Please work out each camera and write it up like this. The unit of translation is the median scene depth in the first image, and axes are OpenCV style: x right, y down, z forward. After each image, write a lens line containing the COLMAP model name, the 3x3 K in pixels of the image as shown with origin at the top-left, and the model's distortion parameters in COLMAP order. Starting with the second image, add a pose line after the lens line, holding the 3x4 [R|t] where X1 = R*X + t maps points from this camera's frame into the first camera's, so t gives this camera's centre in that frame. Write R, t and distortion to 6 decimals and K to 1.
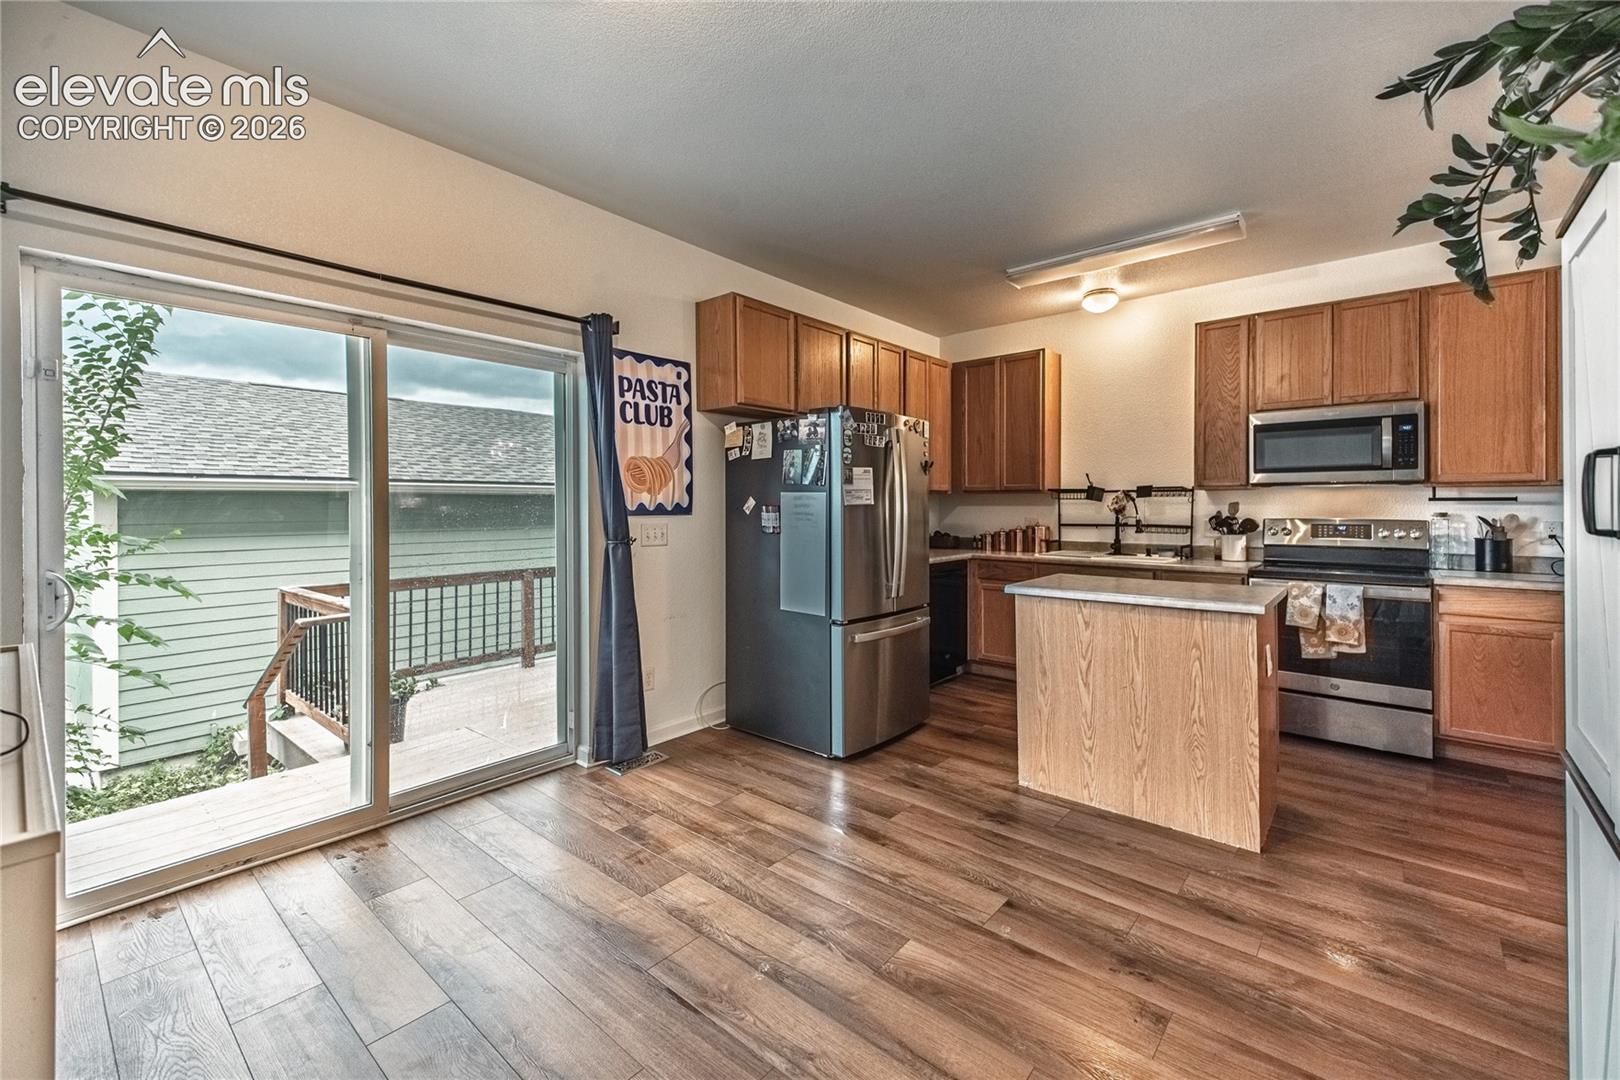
lens RADIAL K [[667.4, 0, 811.3], [0, 667.4, 507.3], [0, 0, 1]] dist [0.020291, -0.000157]
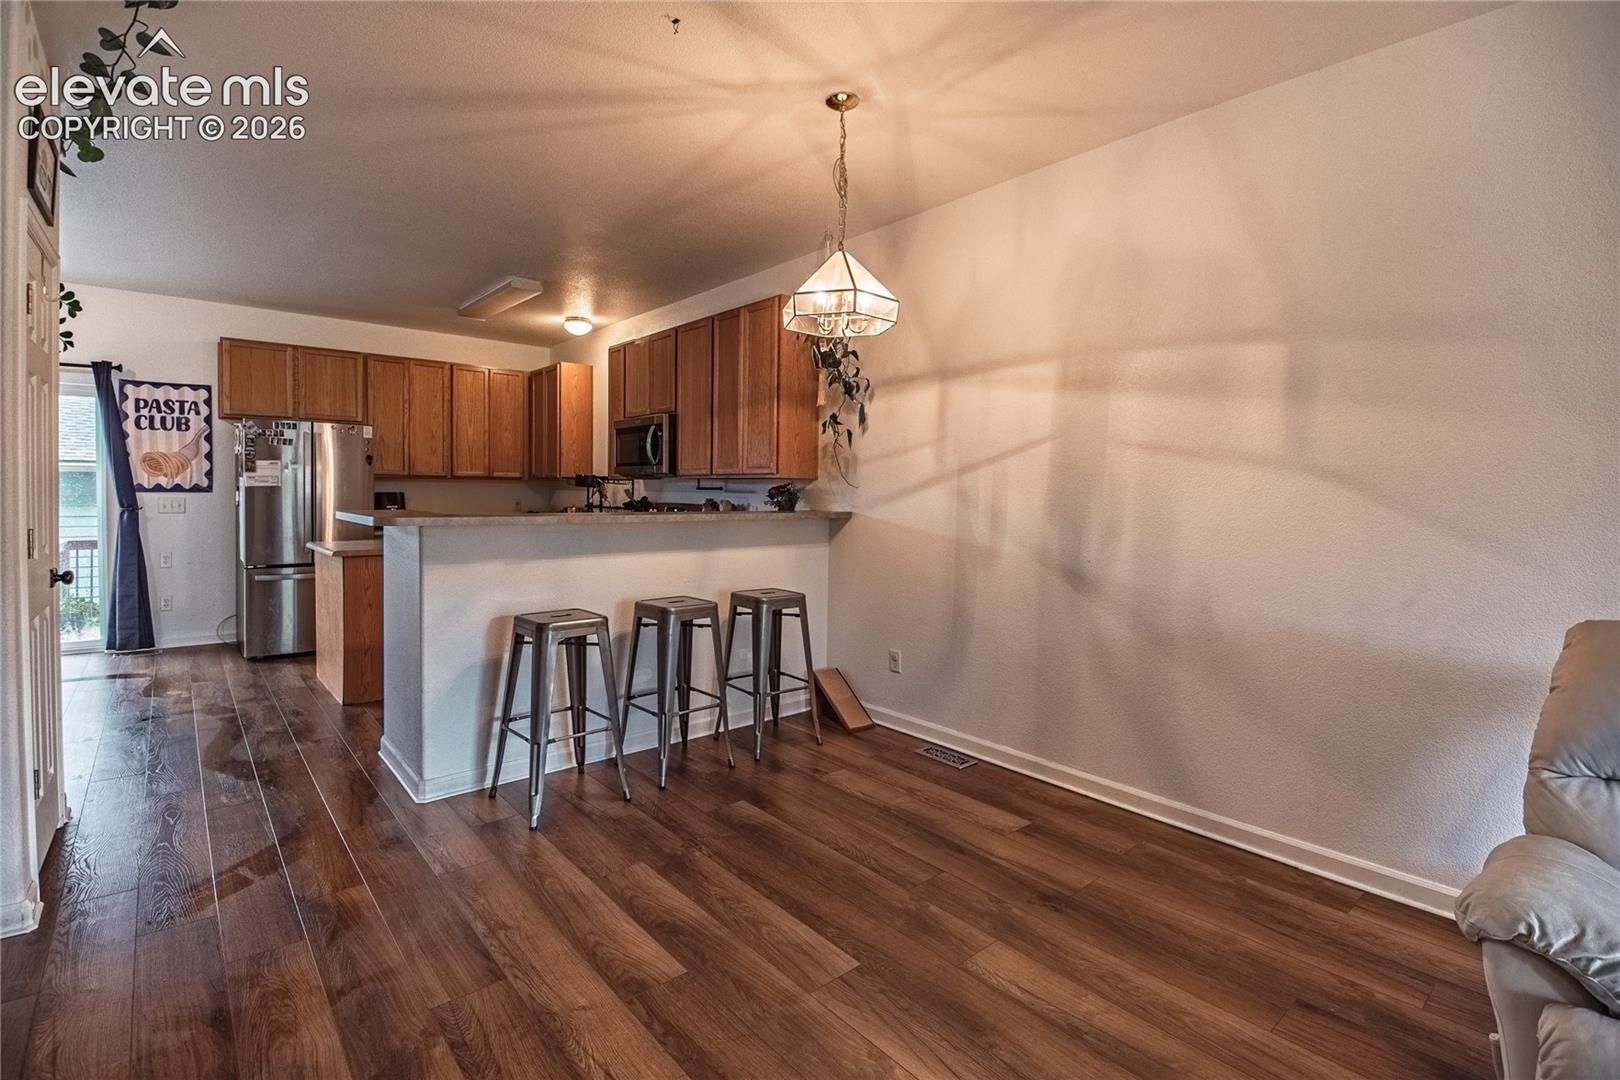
lens RADIAL K [[745.7, 0, 804.5], [0, 745.7, 508.1], [0, 0, 1]] dist [0.000680, -0.012550]
pose [[0.987846, 0.017895, -0.154399, 1.402103], [-0.014992, 0.999689, 0.019944, -0.005888], [0.154708, -0.017387, 0.987807, -0.392147]]
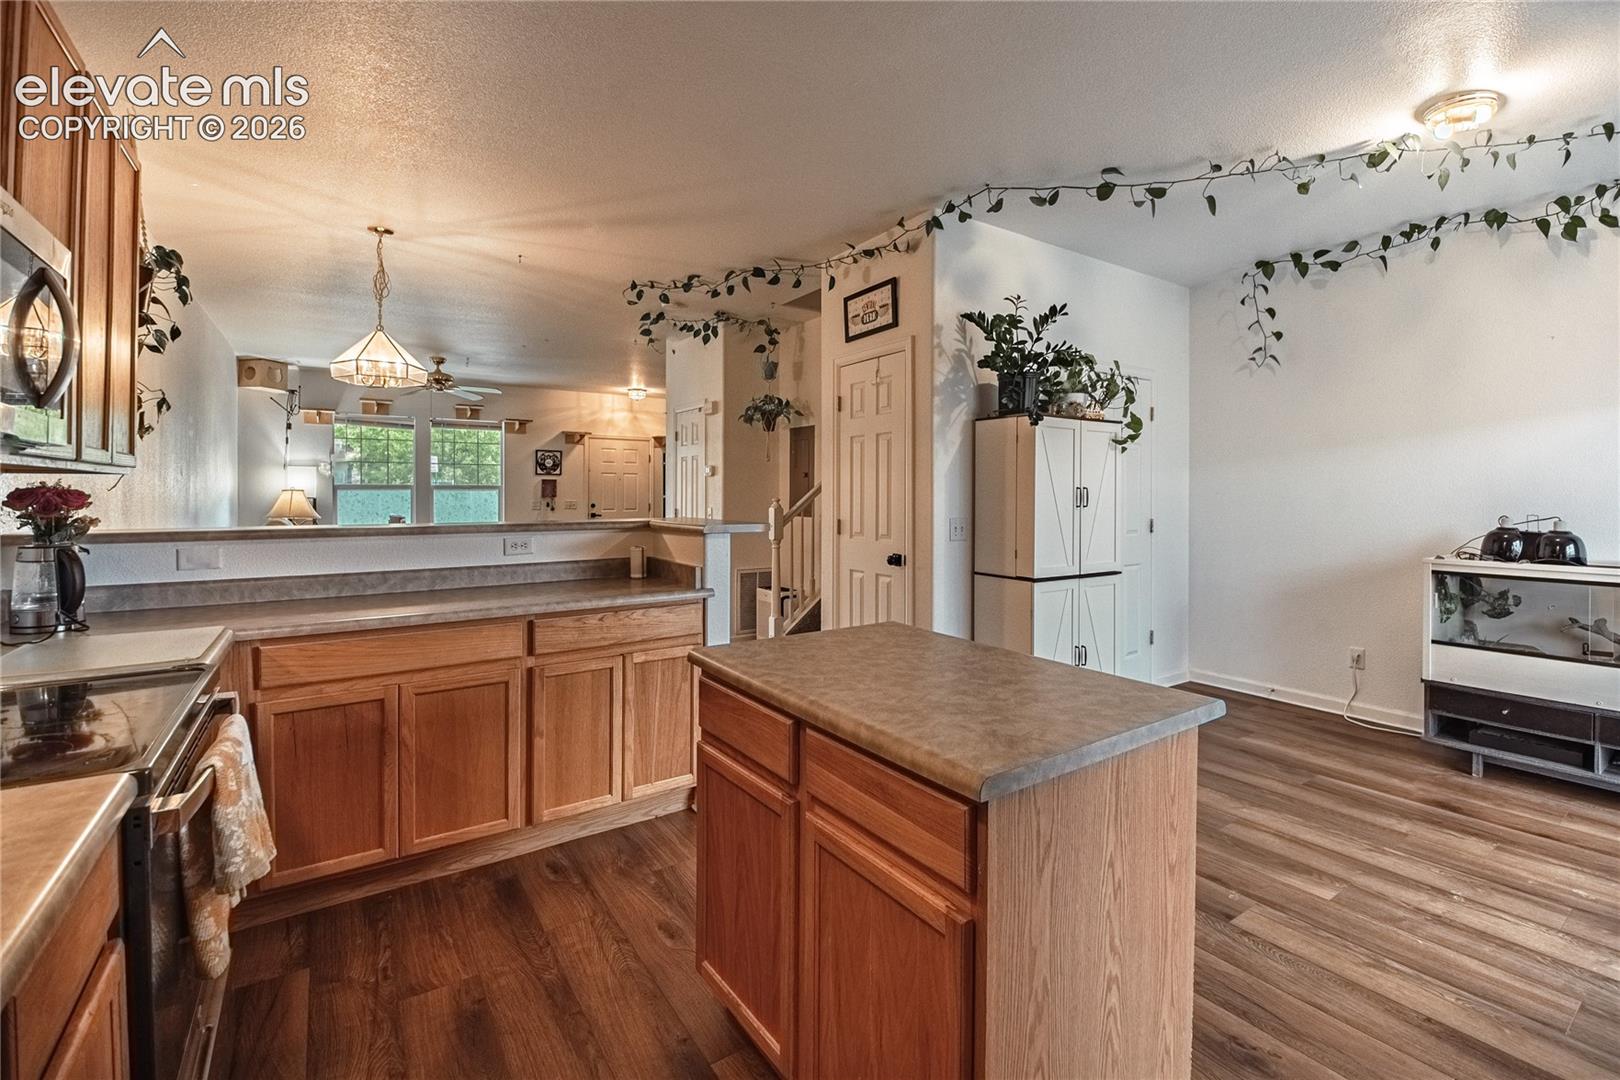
lens RADIAL K [[702.9, 0, 829.5], [0, 702.9, 490.6], [0, 0, 1]] dist [-0.000321, -0.010338]
pose [[-0.968246, 0.000619, 0.249998, 0.363462], [0.000732, 1.000000, 0.000356, -0.014733], [-0.249998, 0.000527, -0.968246, 1.286758]]
